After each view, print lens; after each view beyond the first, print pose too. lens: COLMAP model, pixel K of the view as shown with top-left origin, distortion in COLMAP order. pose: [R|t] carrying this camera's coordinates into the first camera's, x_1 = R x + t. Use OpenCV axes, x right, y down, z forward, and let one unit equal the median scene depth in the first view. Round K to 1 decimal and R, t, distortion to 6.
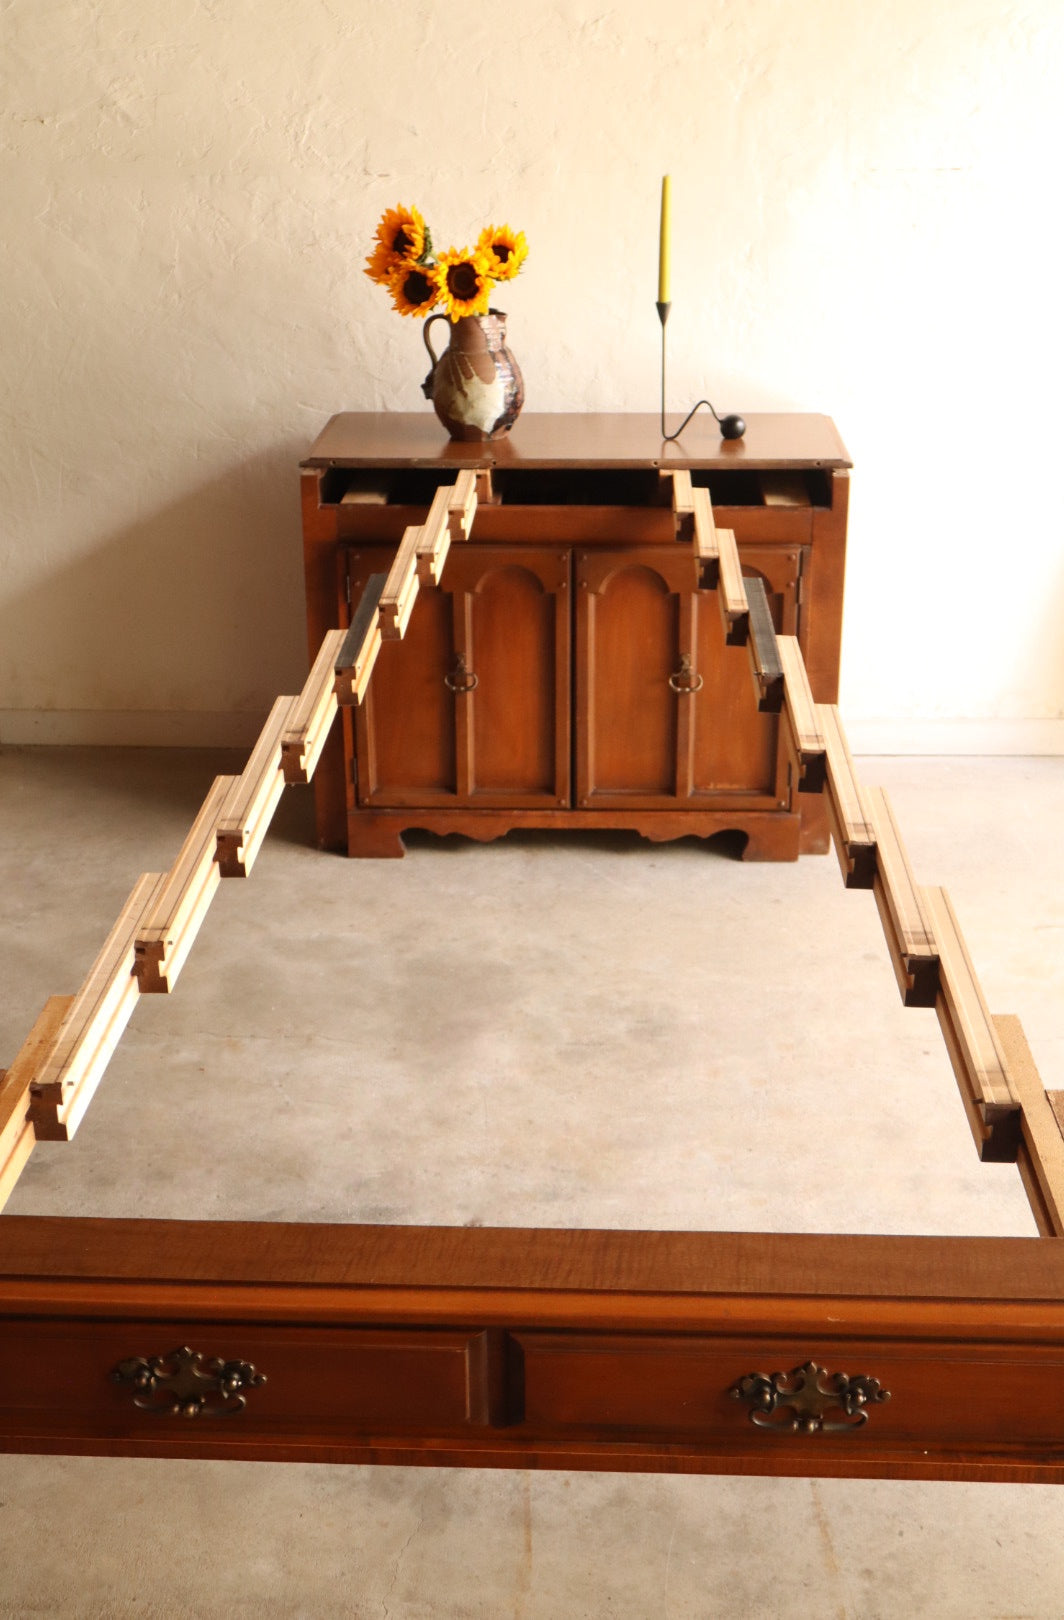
lens RADIAL K [[1963.6, 0, 529.6], [0, 1963.6, 814.4], [0, 0, 1]] dist [-0.041399, 0.110391]
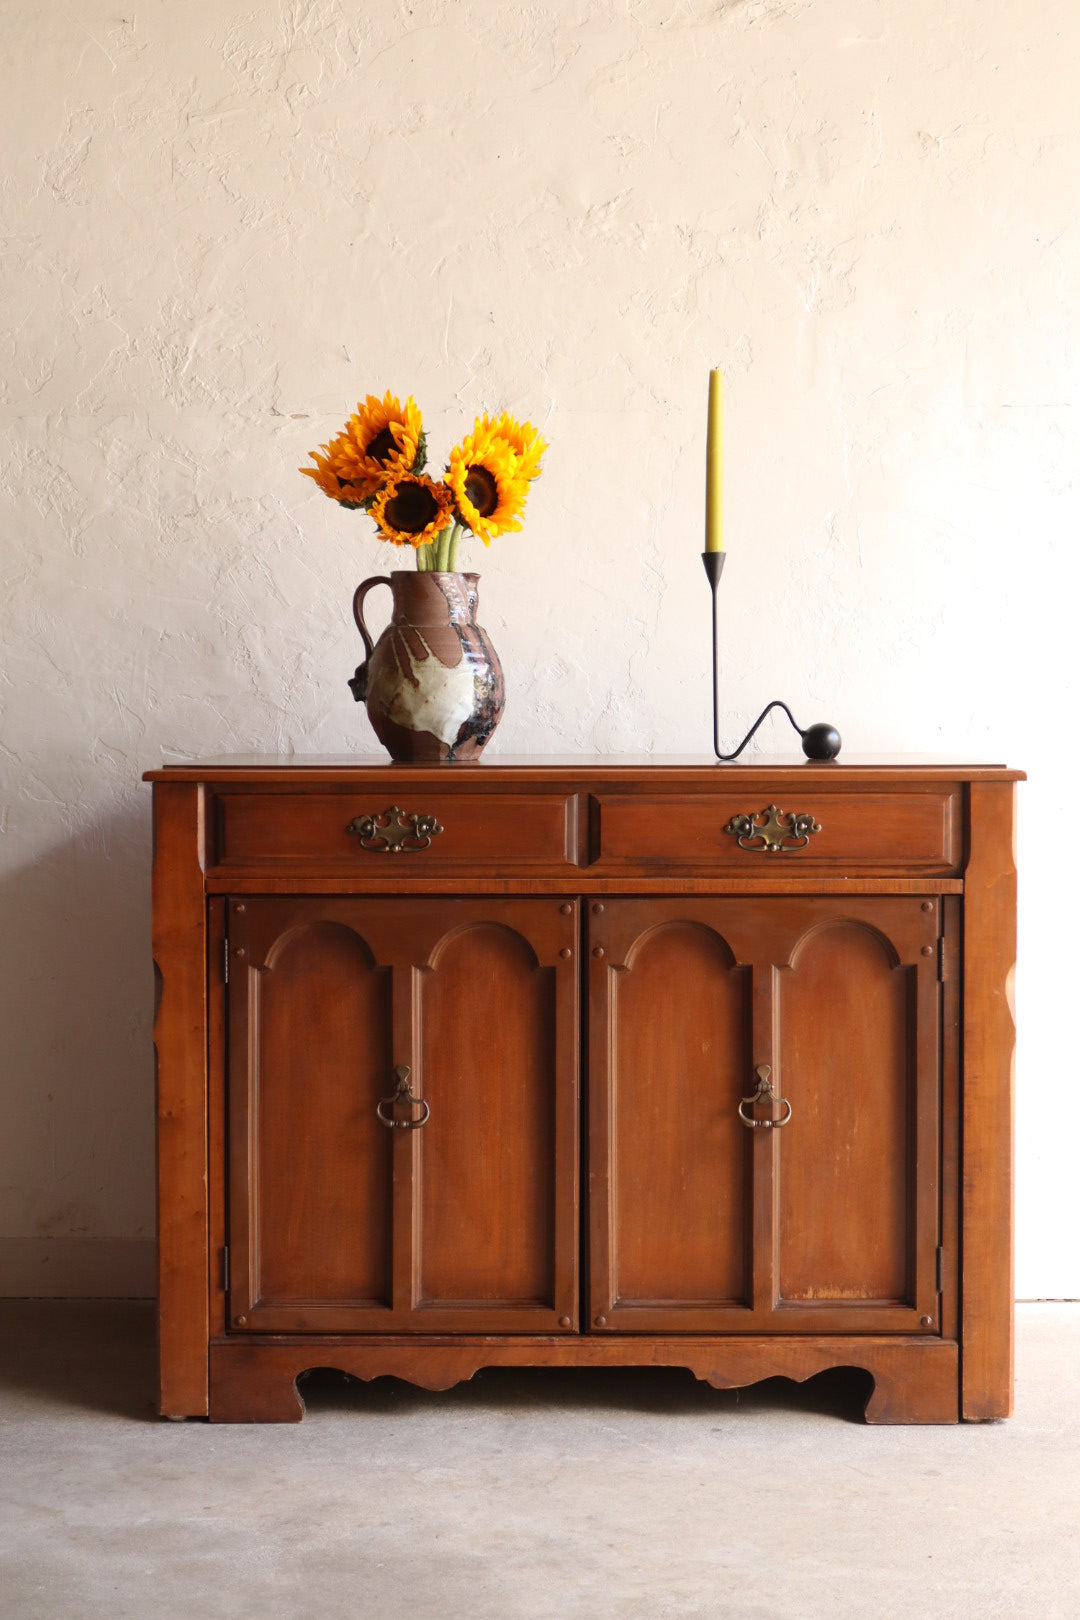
lens RADIAL K [[2541.6, 0, 542.0], [0, 2541.6, 815.9], [0, 0, 1]] dist [0.051713, 0.054684]
pose [[0.999688, 0.005128, 0.024431, -0.010811], [0.003374, 0.941951, -0.335734, 0.111795], [-0.024735, 0.335712, 0.941640, 0.206246]]
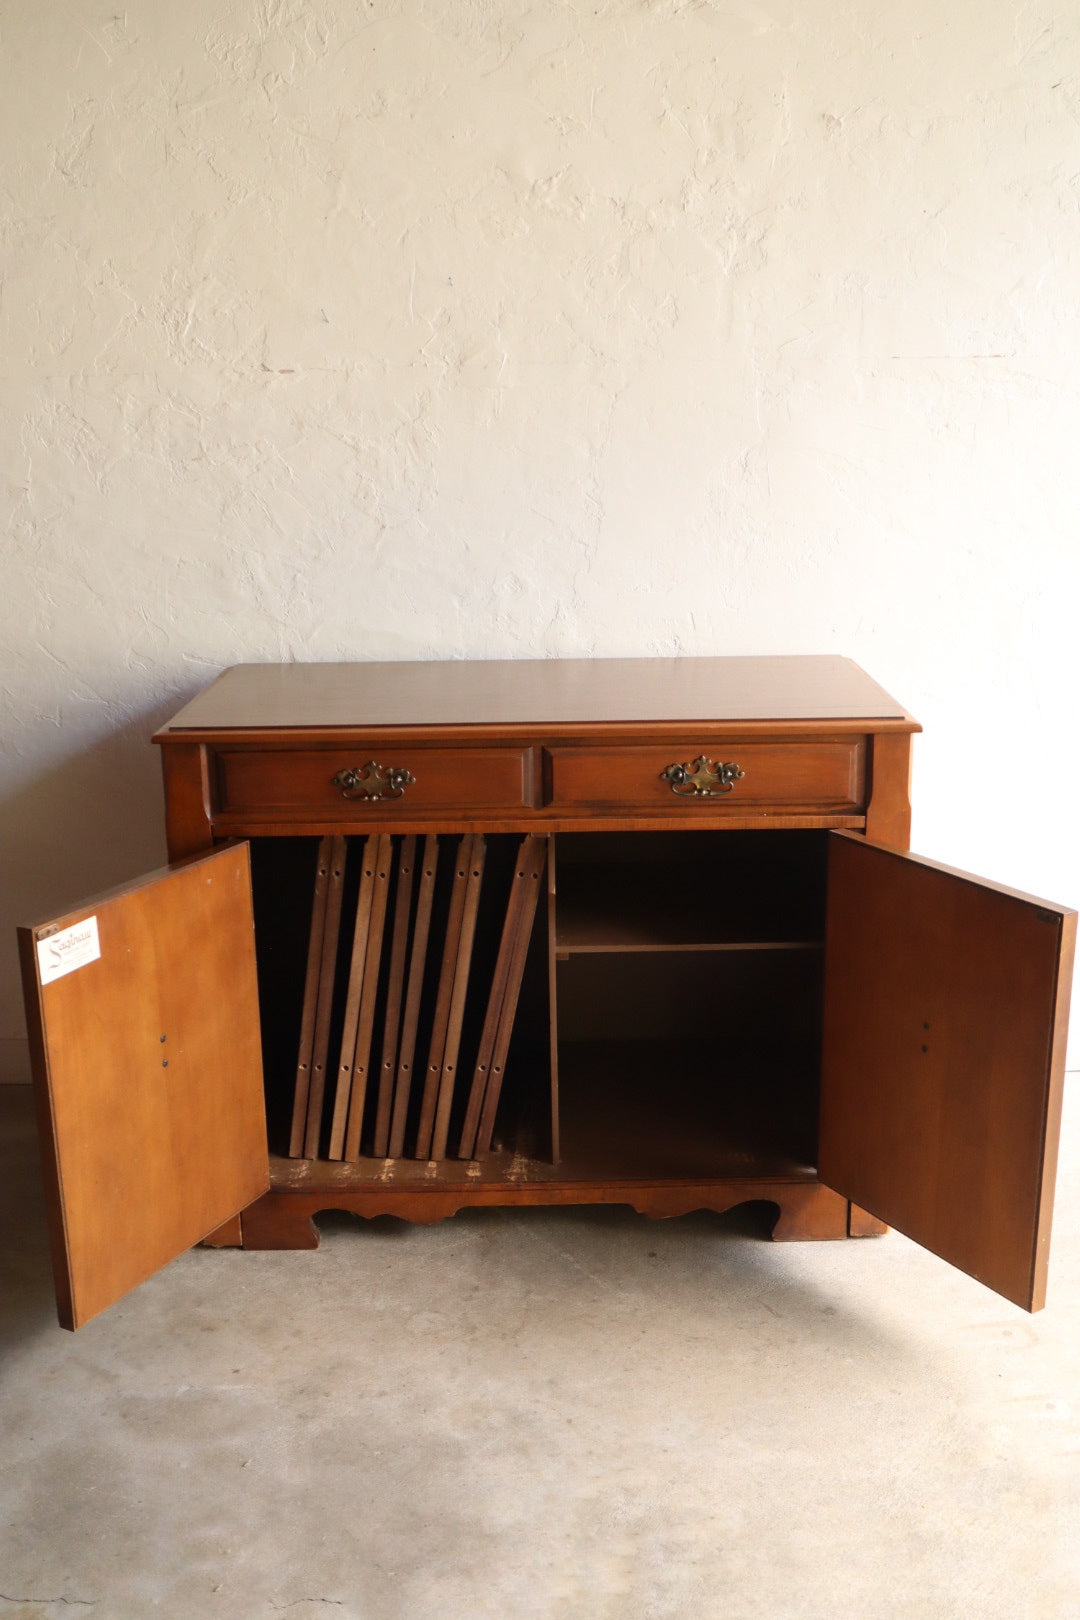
lens RADIAL K [[1670.3, 0, 543.3], [0, 1670.3, 814.1], [0, 0, 1]] dist [-0.084175, 0.108753]
pose [[0.998926, -0.018882, 0.042318, -0.002130], [0.024612, 0.989951, -0.139251, -0.052458], [-0.039263, 0.140143, 0.989352, 0.363150]]
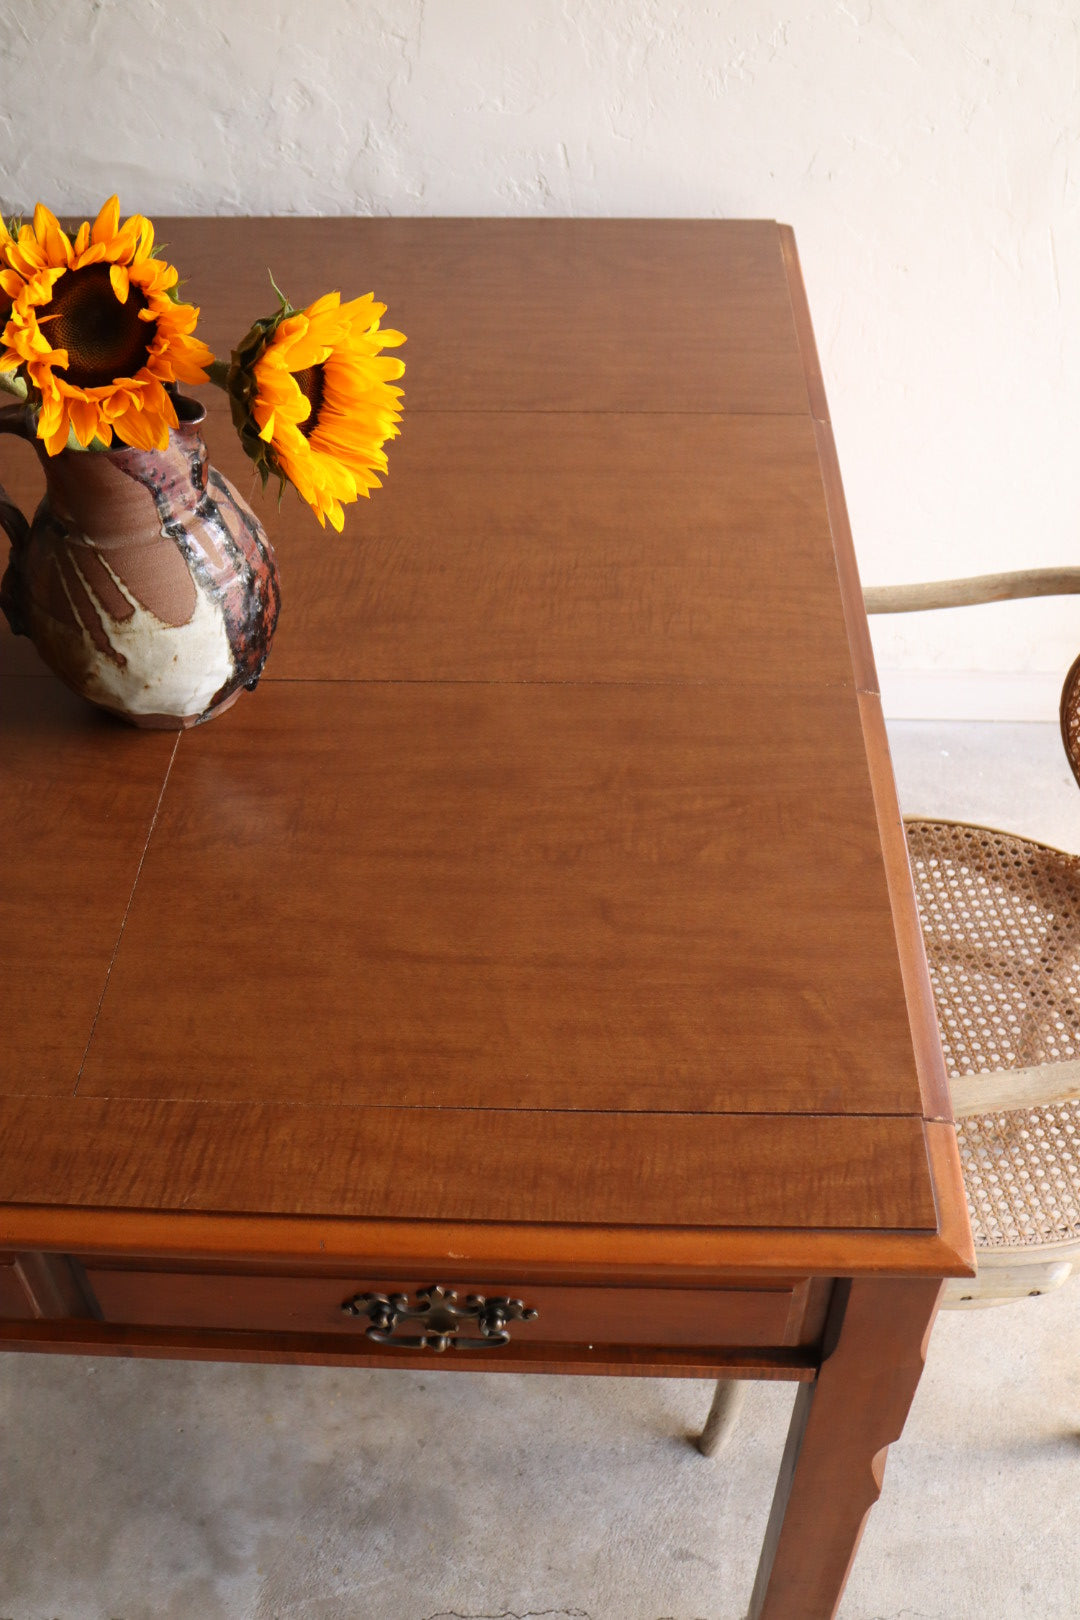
lens RADIAL K [[1625.8, 0, 542.2], [0, 1625.8, 813.2], [0, 0, 1]] dist [-0.118893, 0.142763]
pose [[0.999955, -0.006455, 0.006969, 0.083942], [0.003572, 0.935314, 0.353801, -0.220878], [-0.008802, -0.353760, 0.935295, 0.553206]]
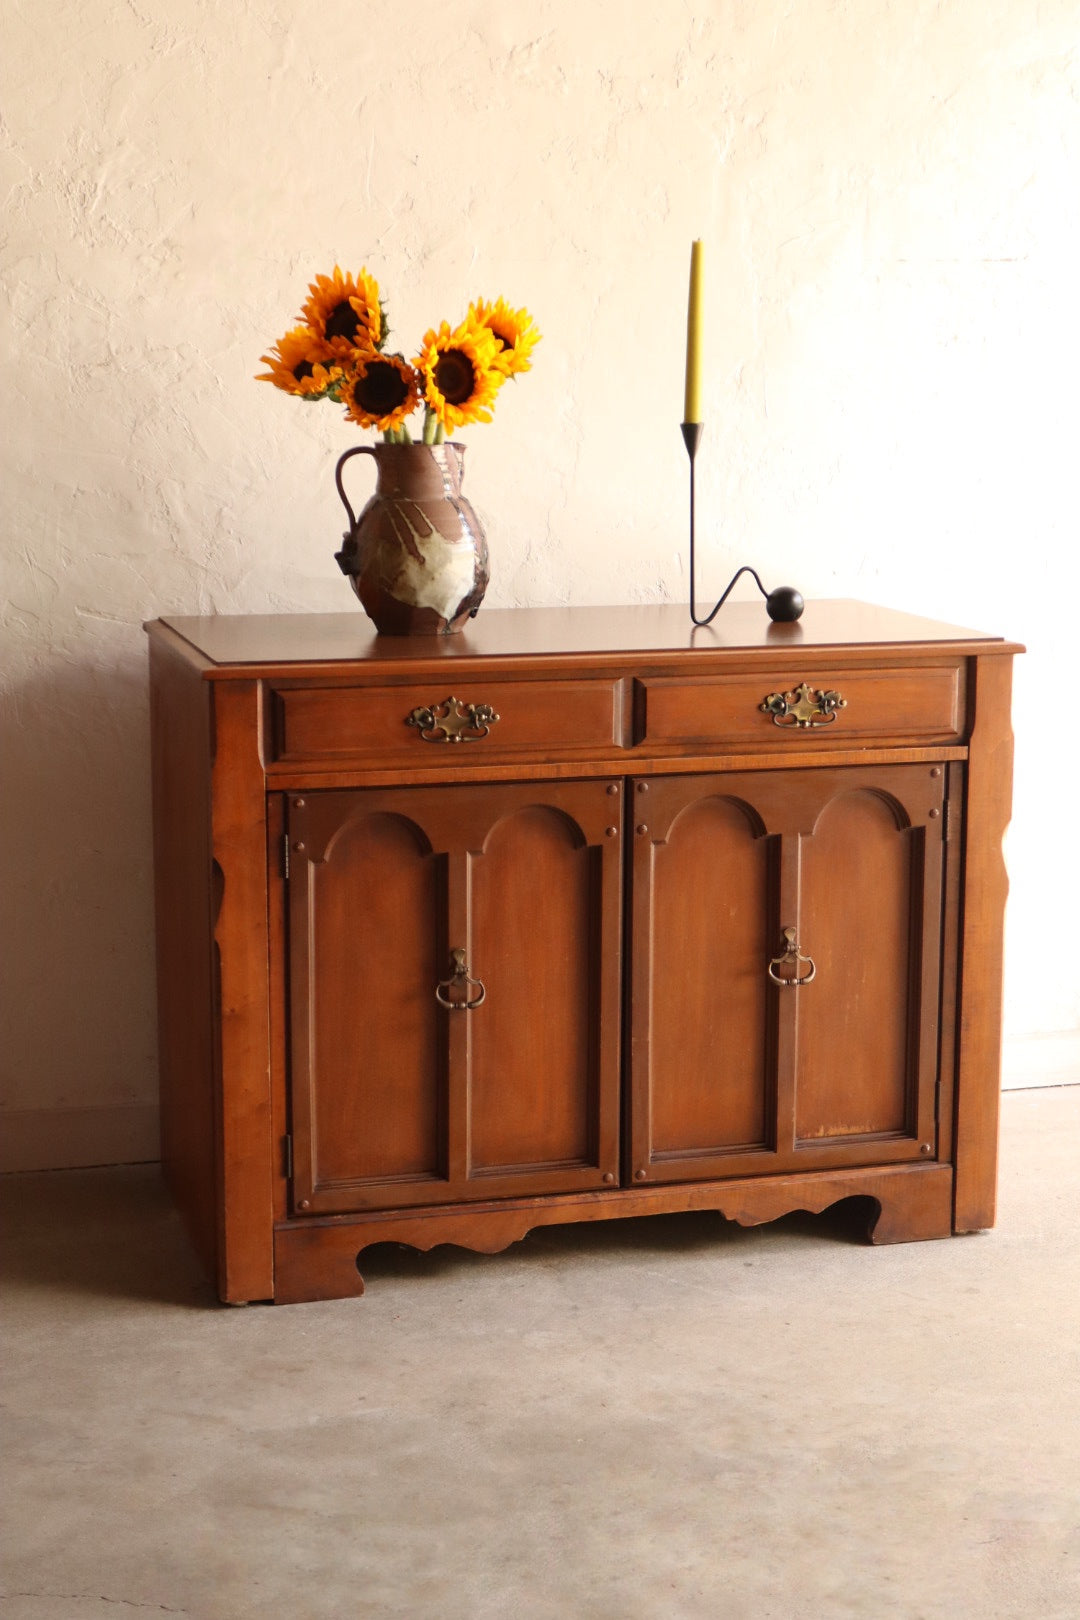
lens RADIAL K [[2667.1, 0, 543.7], [0, 2667.1, 815.7], [0, 0, 1]] dist [0.065672, 0.113573]
pose [[0.948859, -0.046943, 0.312189, -0.270455], [0.112584, 0.974180, -0.195699, 0.047081], [-0.294942, 0.220839, 0.929645, 0.173852]]
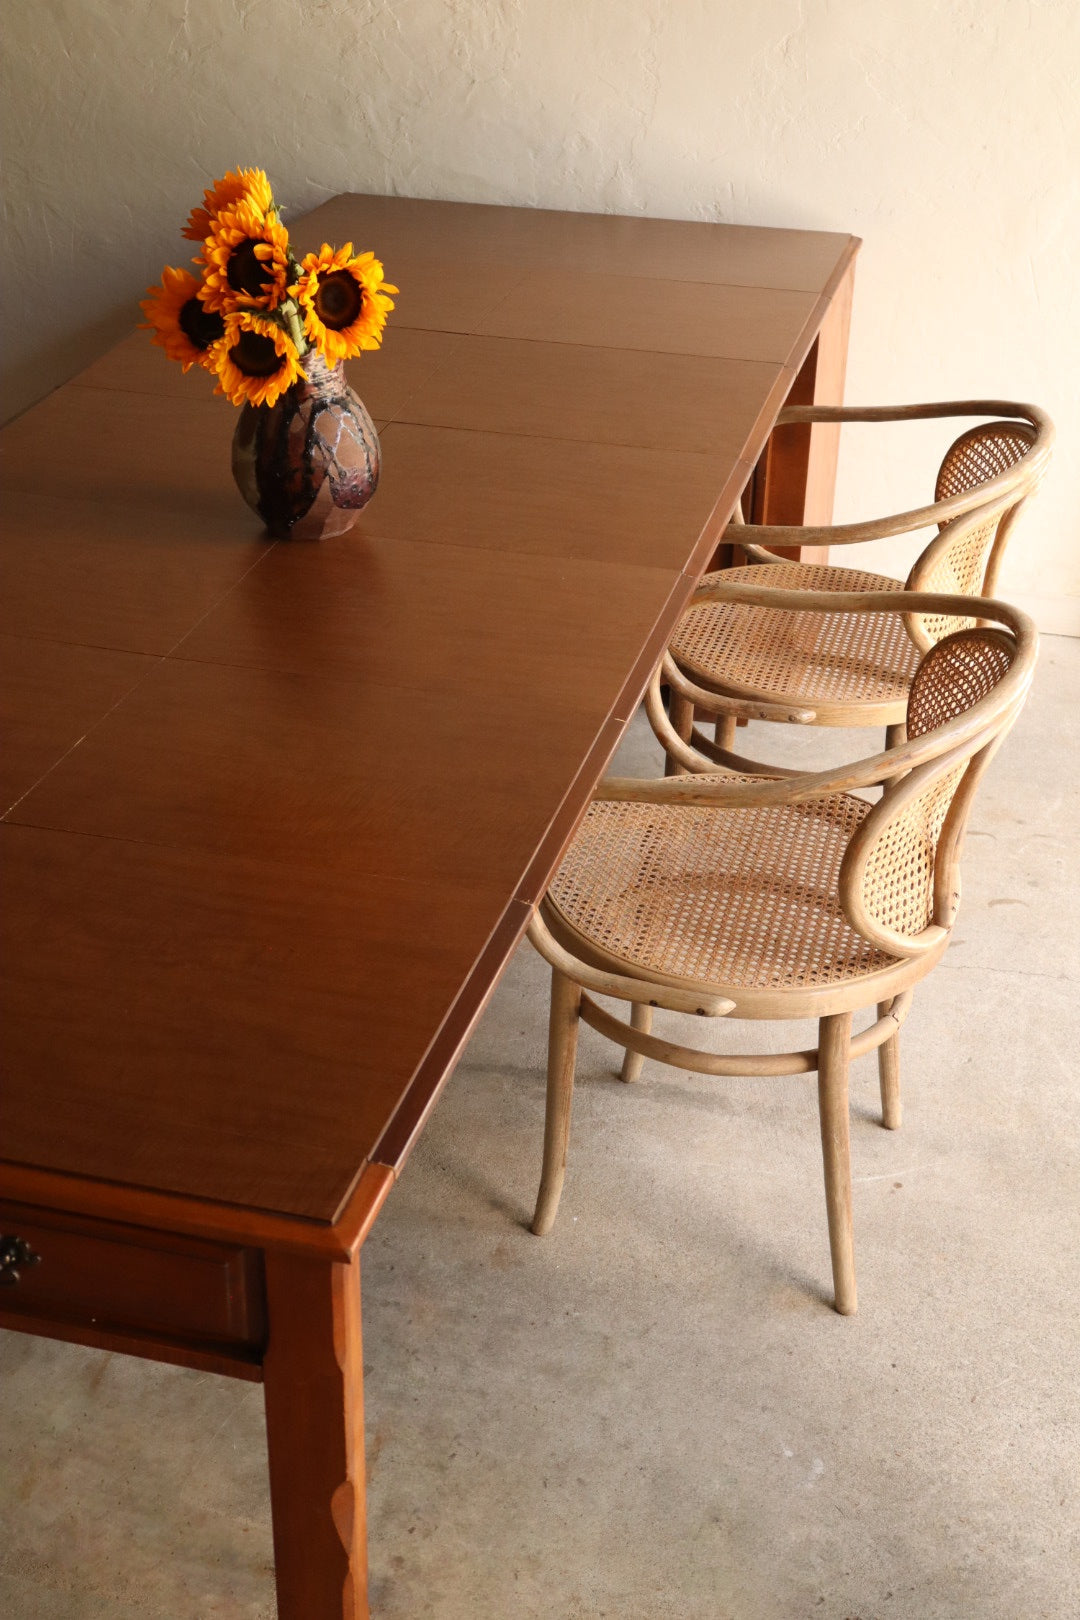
lens RADIAL K [[2042.6, 0, 547.4], [0, 2042.6, 819.8], [0, 0, 1]] dist [-0.027589, 0.107436]
pose [[0.979342, 0.124454, -0.159373, 0.205864], [-0.105573, 0.986908, 0.121931, -0.040906], [0.172461, -0.102587, 0.979660, 0.030448]]
